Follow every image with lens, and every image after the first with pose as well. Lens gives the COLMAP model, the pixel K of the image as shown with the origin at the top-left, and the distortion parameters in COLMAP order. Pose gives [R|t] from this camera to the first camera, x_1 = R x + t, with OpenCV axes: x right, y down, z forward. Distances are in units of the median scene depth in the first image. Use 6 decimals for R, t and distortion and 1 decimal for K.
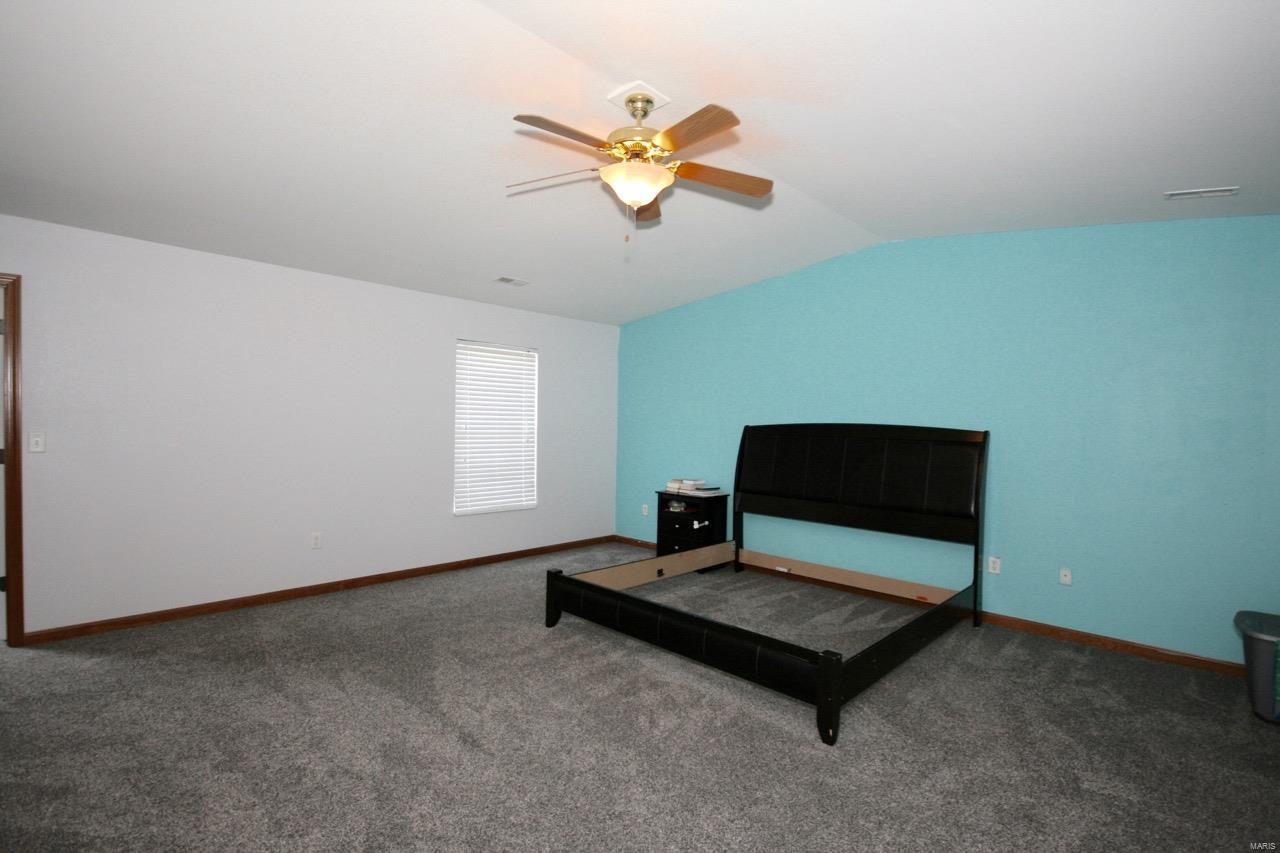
lens RADIAL K [[618.8, 0, 641.3], [0, 618.8, 435.7], [0, 0, 1]] dist [0.000937, 0.000421]
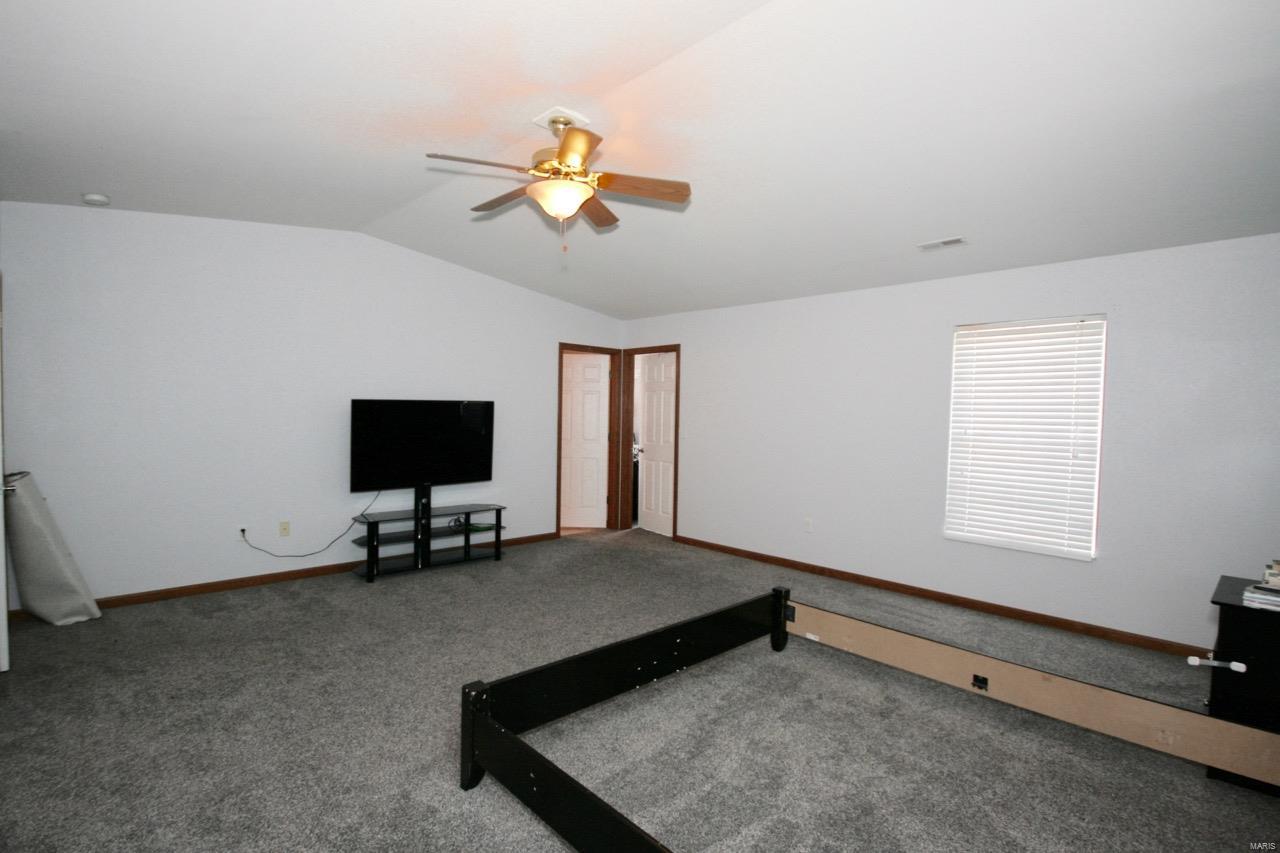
lens RADIAL K [[618.8, 0, 641.3], [0, 618.8, 435.7], [0, 0, 1]] dist [0.000937, 0.000421]
pose [[-0.072417, 0.011567, -0.997307, 0.552158], [-0.043185, 0.998959, 0.014722, -0.003446], [0.996439, 0.044135, -0.071842, 0.630323]]
